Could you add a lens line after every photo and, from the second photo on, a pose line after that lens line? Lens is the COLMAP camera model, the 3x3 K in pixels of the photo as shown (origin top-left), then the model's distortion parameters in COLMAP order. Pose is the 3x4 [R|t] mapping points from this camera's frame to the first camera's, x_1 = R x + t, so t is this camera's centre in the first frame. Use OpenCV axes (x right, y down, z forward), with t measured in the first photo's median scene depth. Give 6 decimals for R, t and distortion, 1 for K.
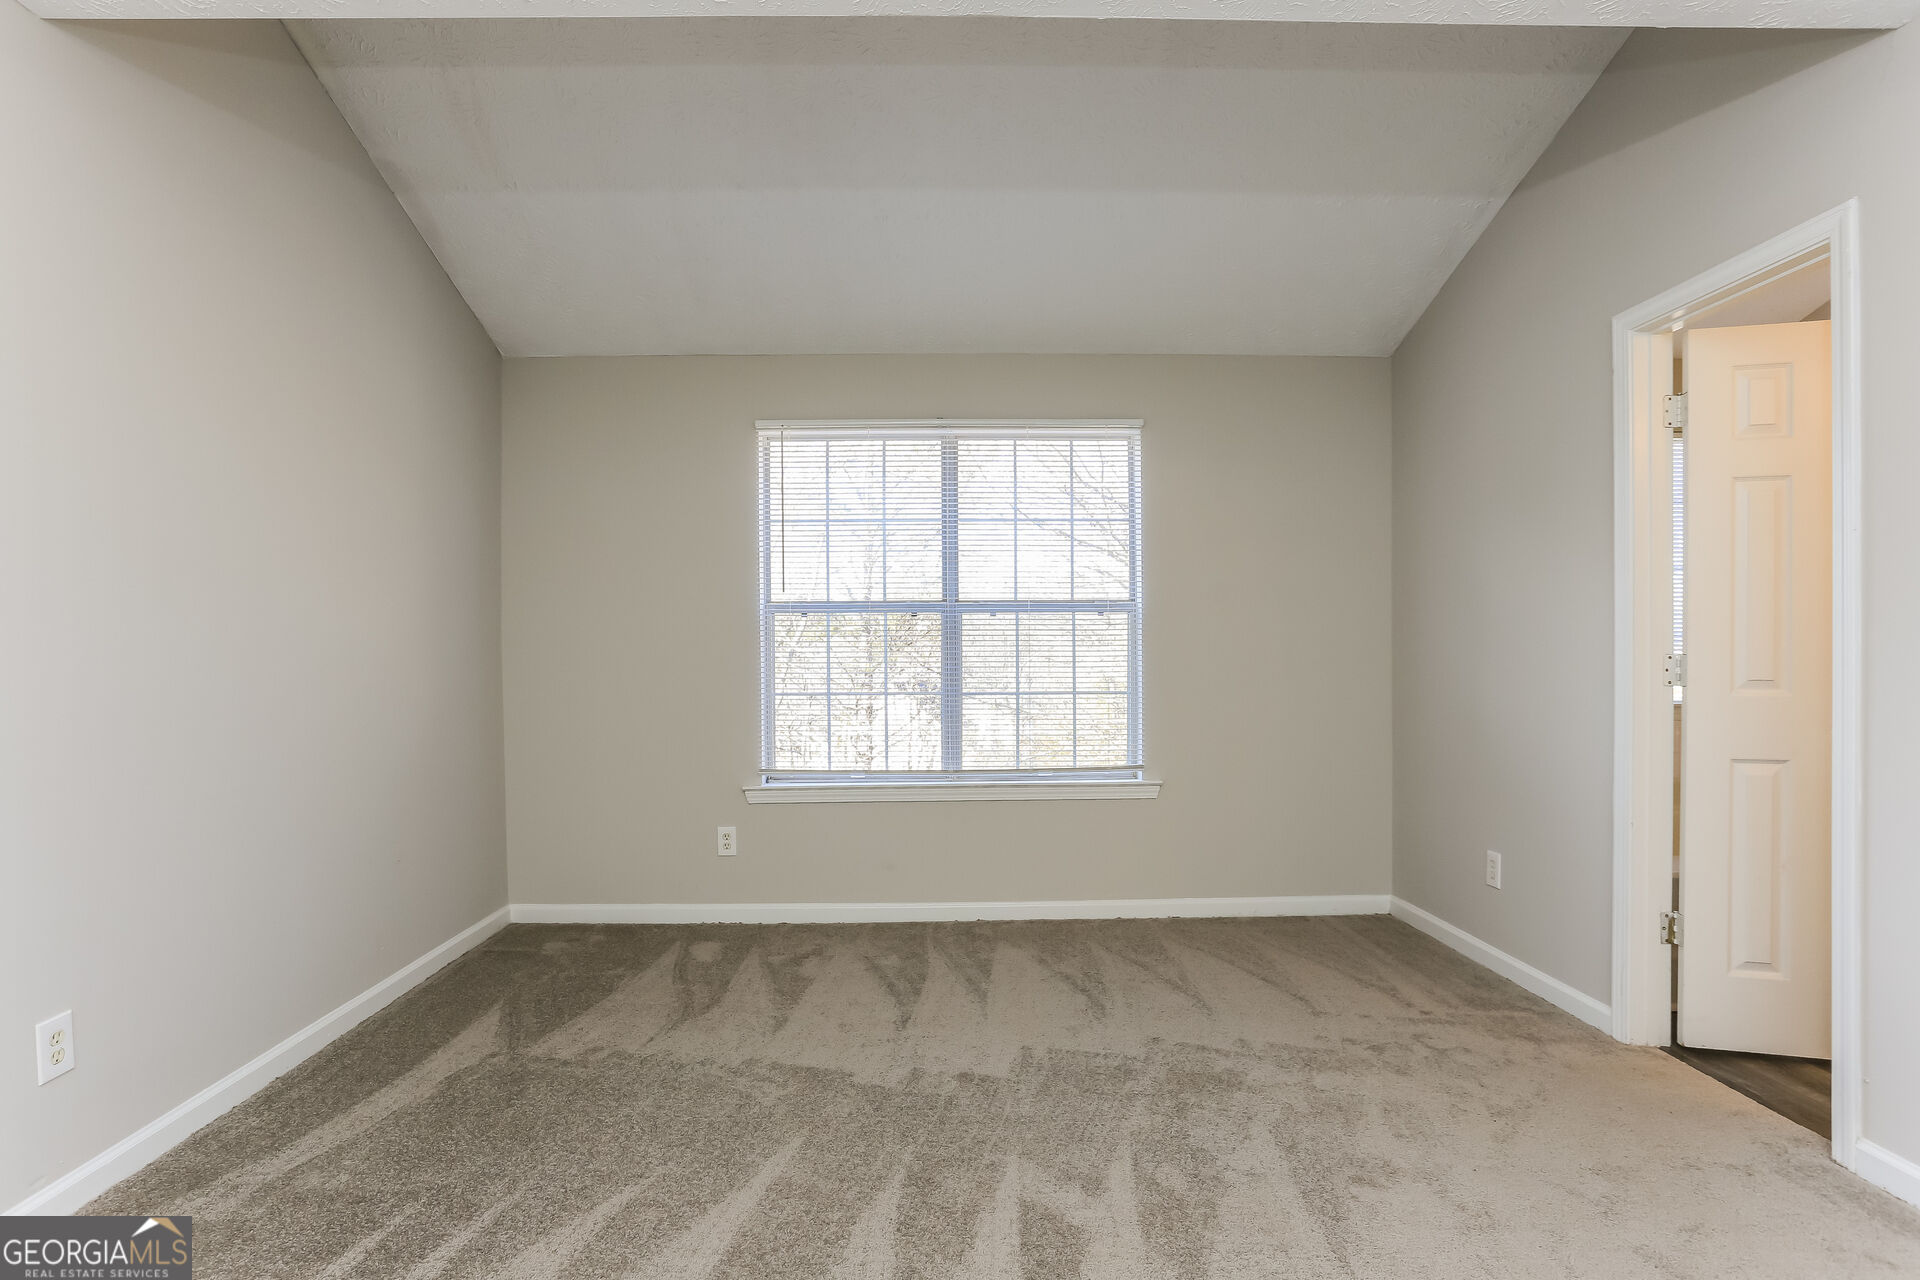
lens RADIAL K [[981.0, 0, 954.5], [0, 981.0, 680.3], [0, 0, 1]] dist [-0.078389, 0.046389]
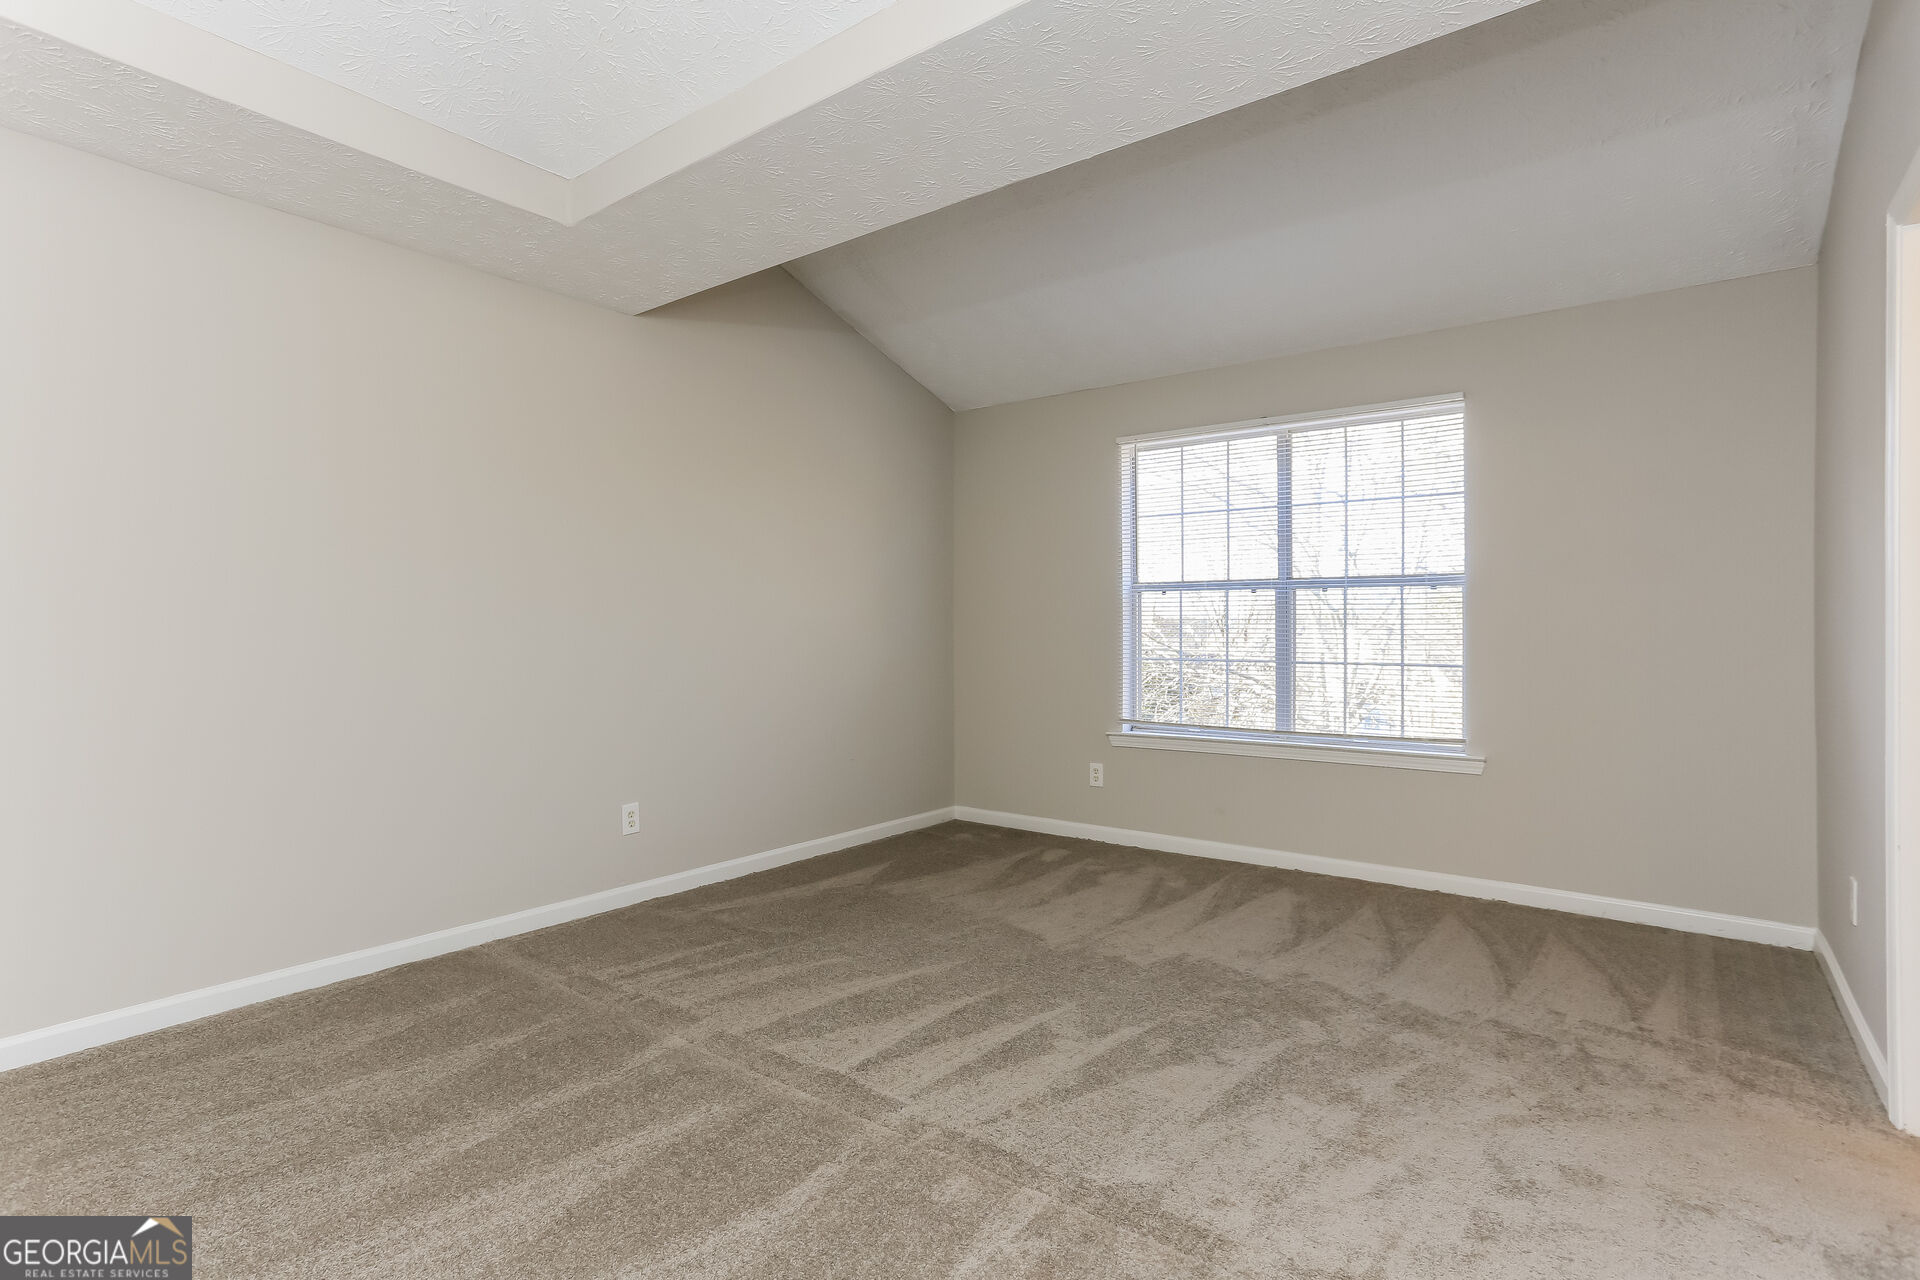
lens RADIAL K [[946.8, 0, 949.0], [0, 946.8, 622.0], [0, 0, 1]] dist [-0.041733, 0.029219]
pose [[0.779255, 0.002395, -0.626703, 0.392695], [-0.019122, 0.999618, -0.019956, -0.003531], [0.626416, 0.027535, 0.779003, -0.073026]]
